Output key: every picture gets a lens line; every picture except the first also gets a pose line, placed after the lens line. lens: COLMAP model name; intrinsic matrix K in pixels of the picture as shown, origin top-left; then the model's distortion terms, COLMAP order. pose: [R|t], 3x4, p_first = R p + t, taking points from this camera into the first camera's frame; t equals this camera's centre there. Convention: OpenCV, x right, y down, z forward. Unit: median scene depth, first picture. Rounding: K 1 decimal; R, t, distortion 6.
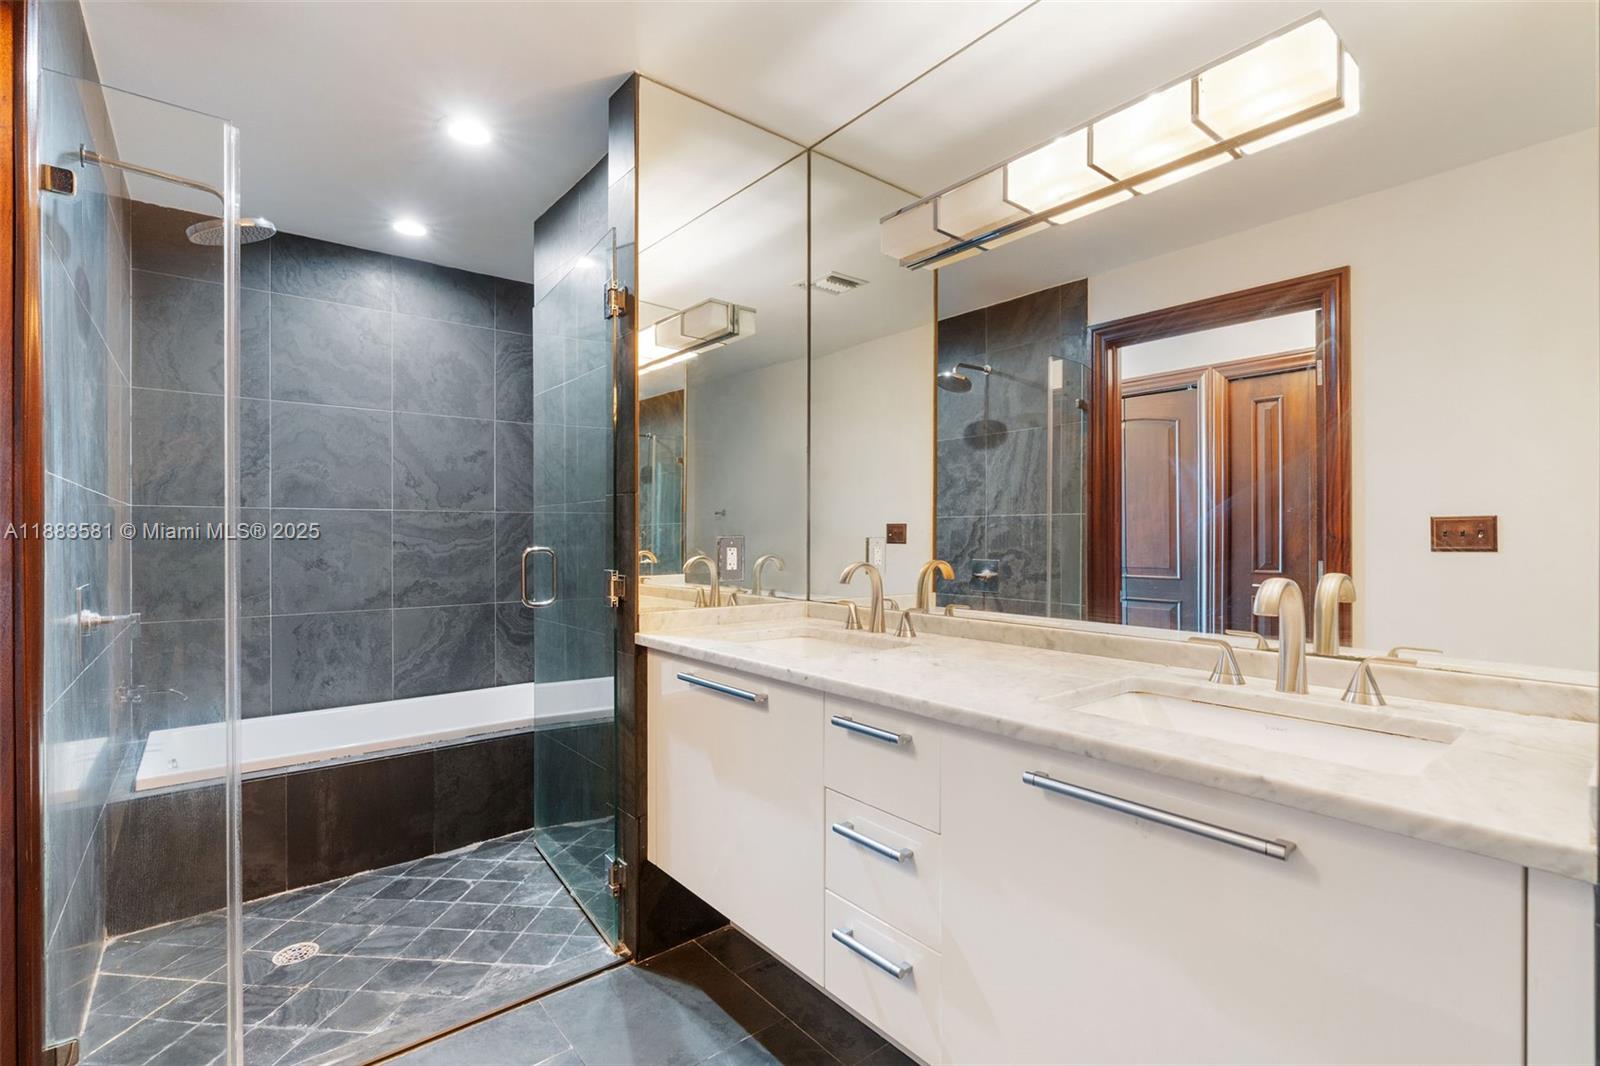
lens RADIAL K [[727.3, 0, 804.1], [0, 727.3, 530.9], [0, 0, 1]] dist [-0.005673, 0.002533]
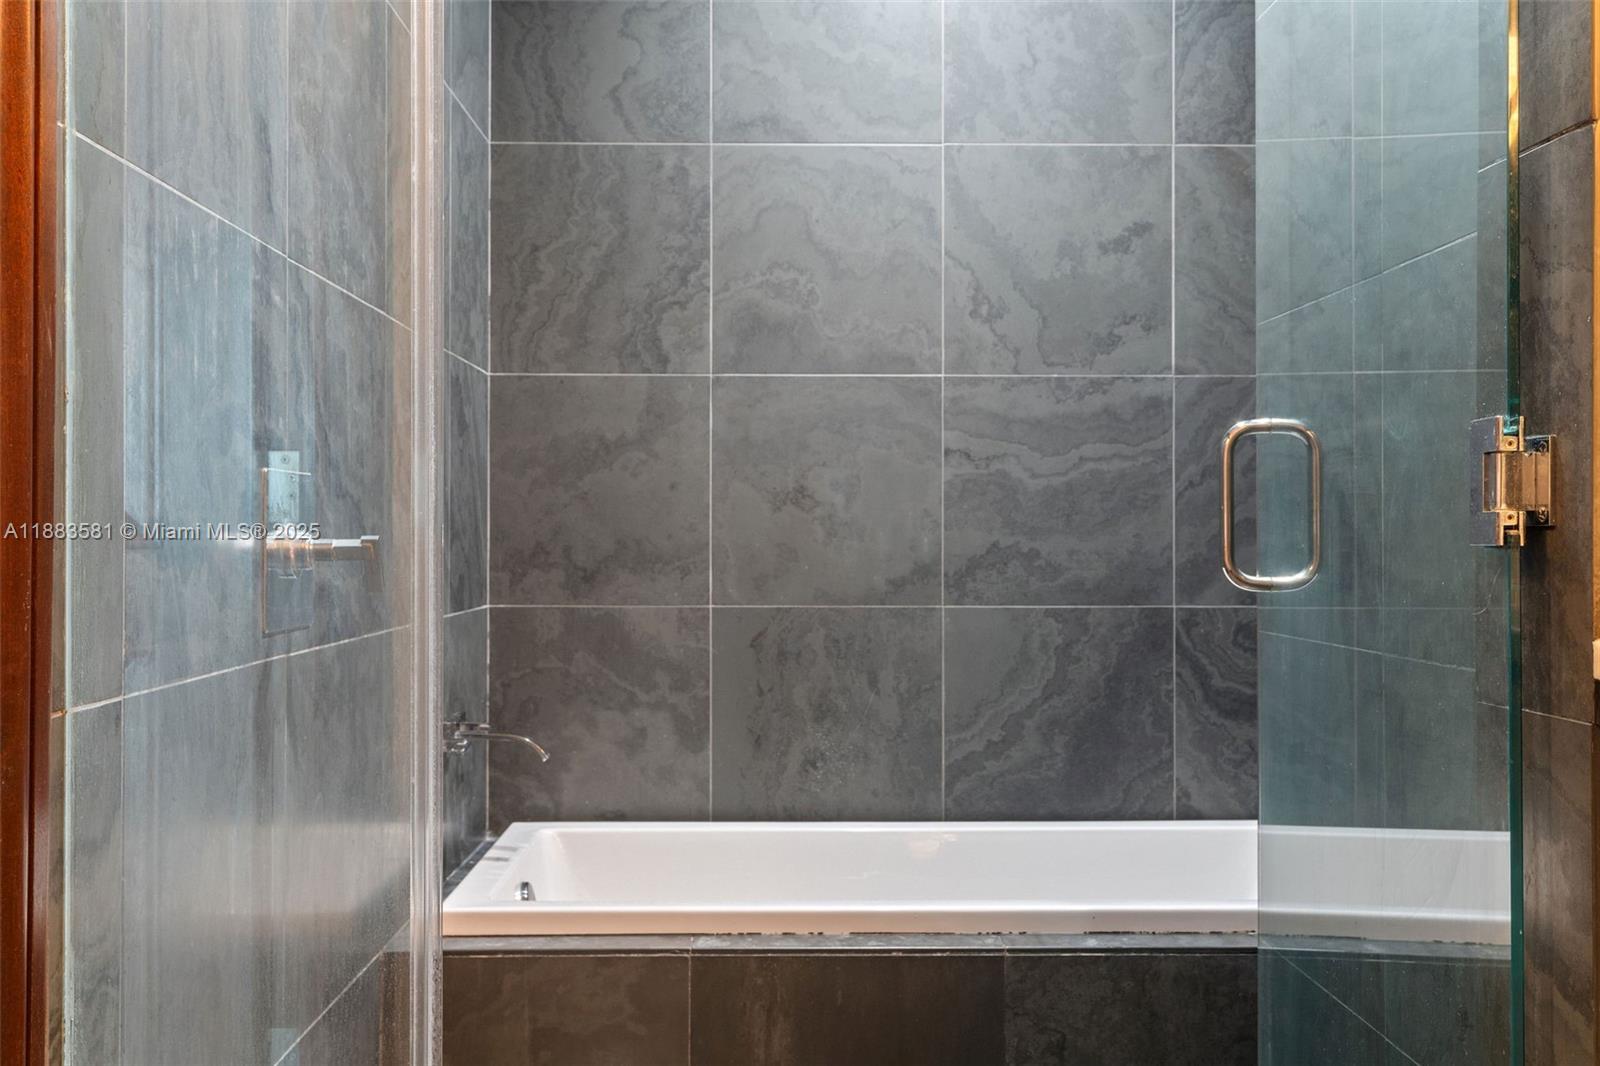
lens RADIAL K [[1571.4, 0, 794.6], [0, 1571.4, 528.1], [0, 0, 1]] dist [0.017526, 0.000000]
pose [[0.784692, -0.001672, -0.619883, -0.065468], [0.002489, 0.999997, 0.000453, 0.062320], [0.619880, -0.001899, 0.784694, 0.228799]]
